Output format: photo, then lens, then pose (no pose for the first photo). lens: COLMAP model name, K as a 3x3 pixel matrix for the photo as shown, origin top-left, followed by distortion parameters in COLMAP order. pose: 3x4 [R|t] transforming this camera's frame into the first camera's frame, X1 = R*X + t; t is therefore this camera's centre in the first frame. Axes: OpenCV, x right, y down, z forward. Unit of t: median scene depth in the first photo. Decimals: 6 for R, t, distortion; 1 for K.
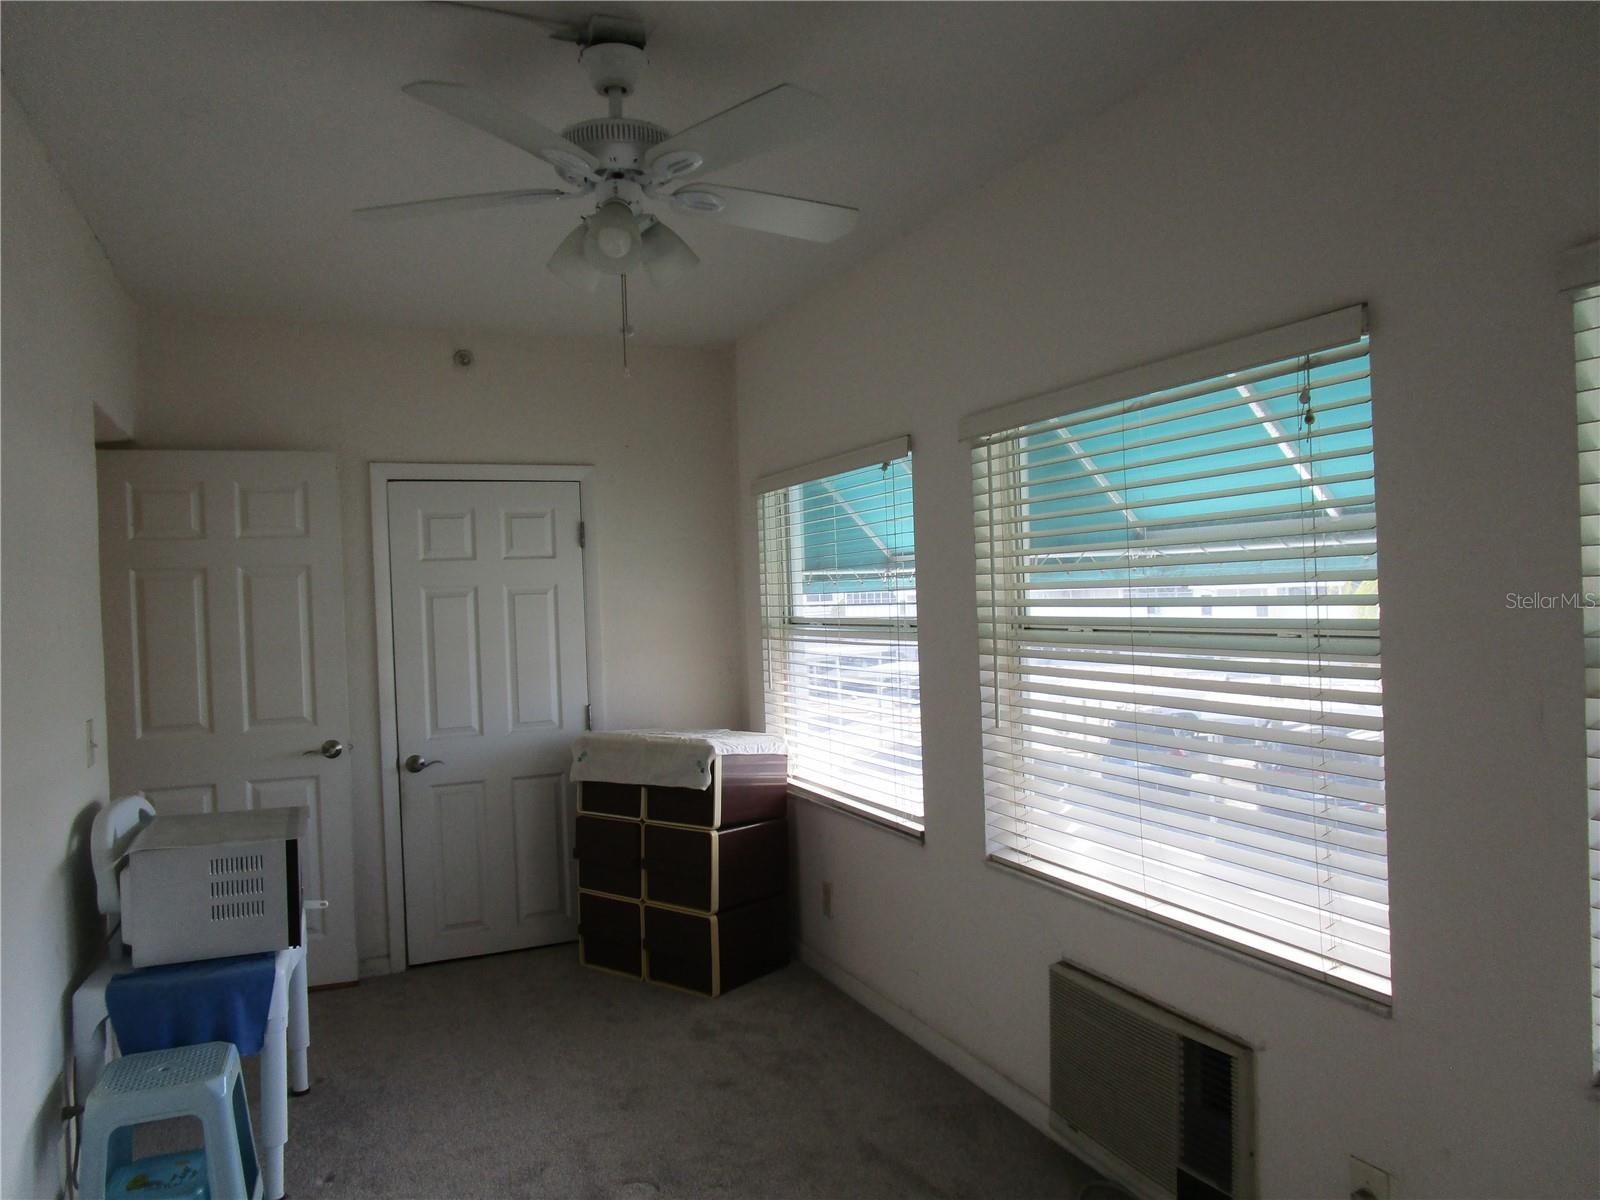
lens RADIAL K [[1142.3, 0, 800.1], [0, 1142.3, 604.0], [0, 0, 1]] dist [-0.027565, 0.011703]
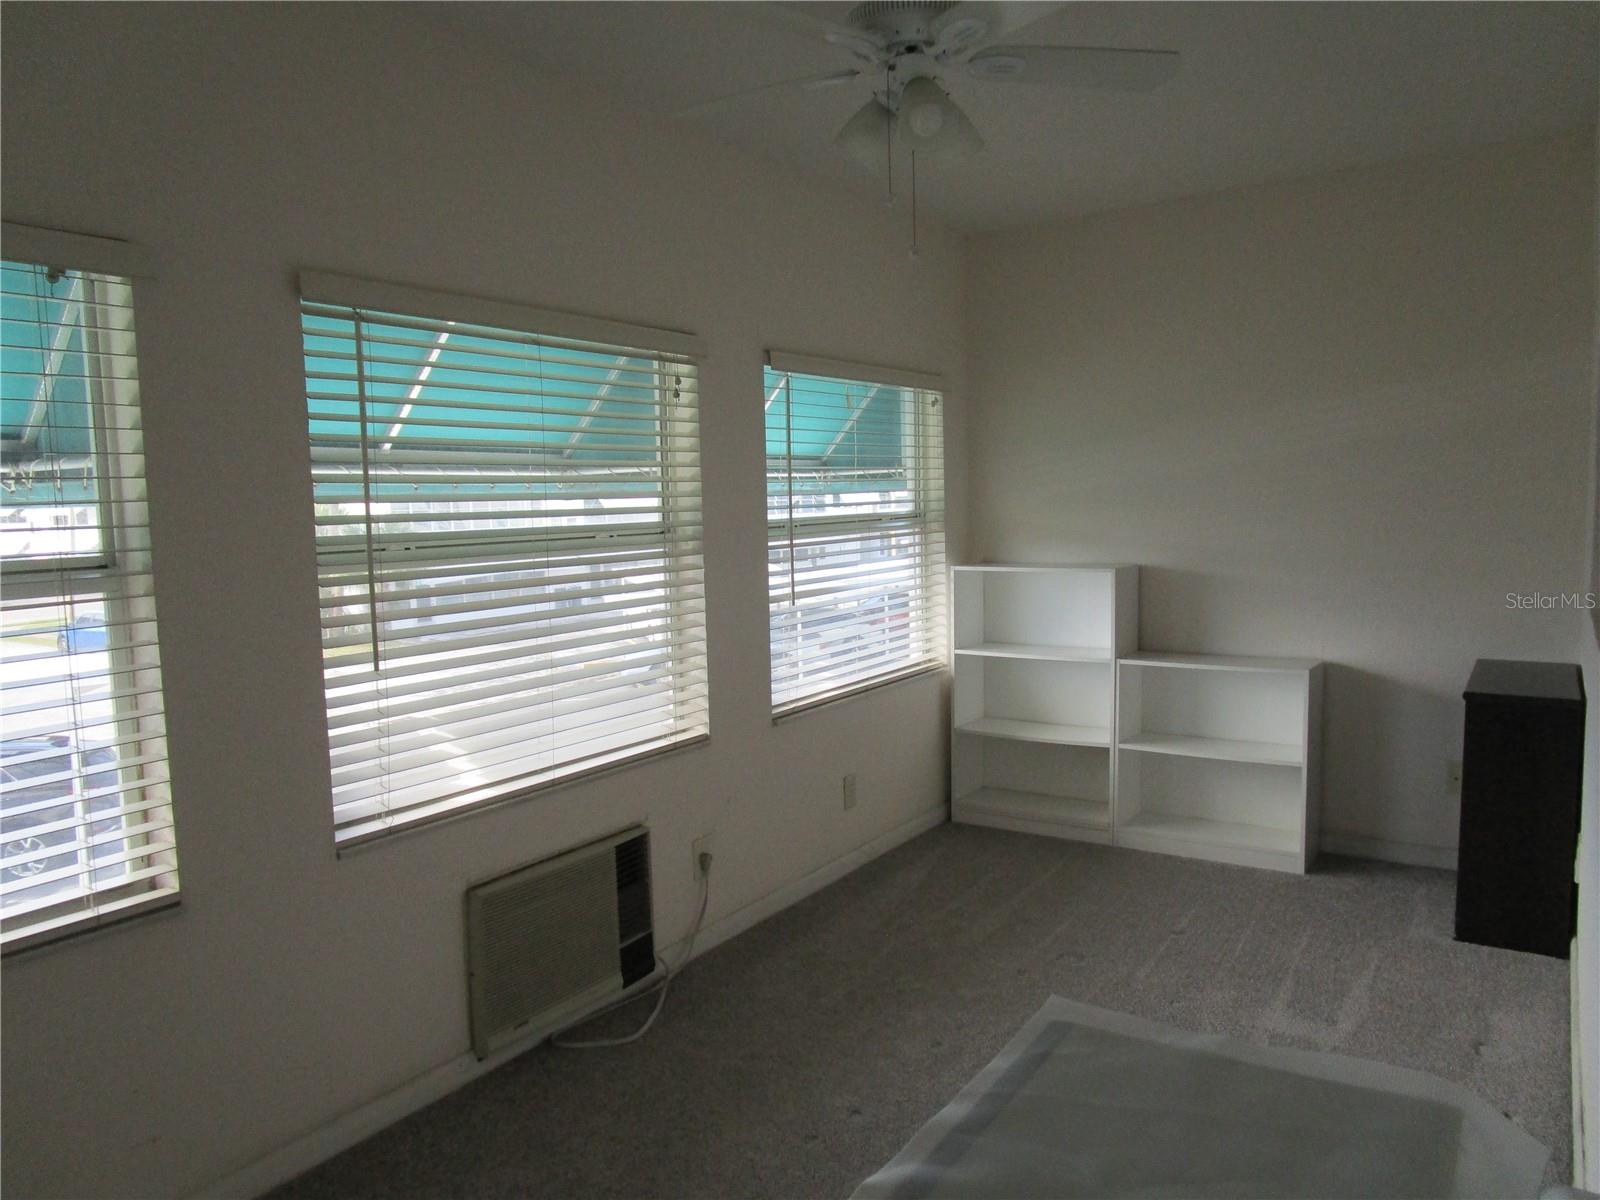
lens RADIAL K [[1142.3, 0, 797.8], [0, 1142.3, 591.5], [0, 0, 1]] dist [-0.027565, 0.011703]
pose [[-0.525893, -0.051211, 0.849007, -0.545634], [0.023863, 0.996904, 0.074913, -0.002306], [-0.850216, 0.059656, -0.523043, 0.941841]]
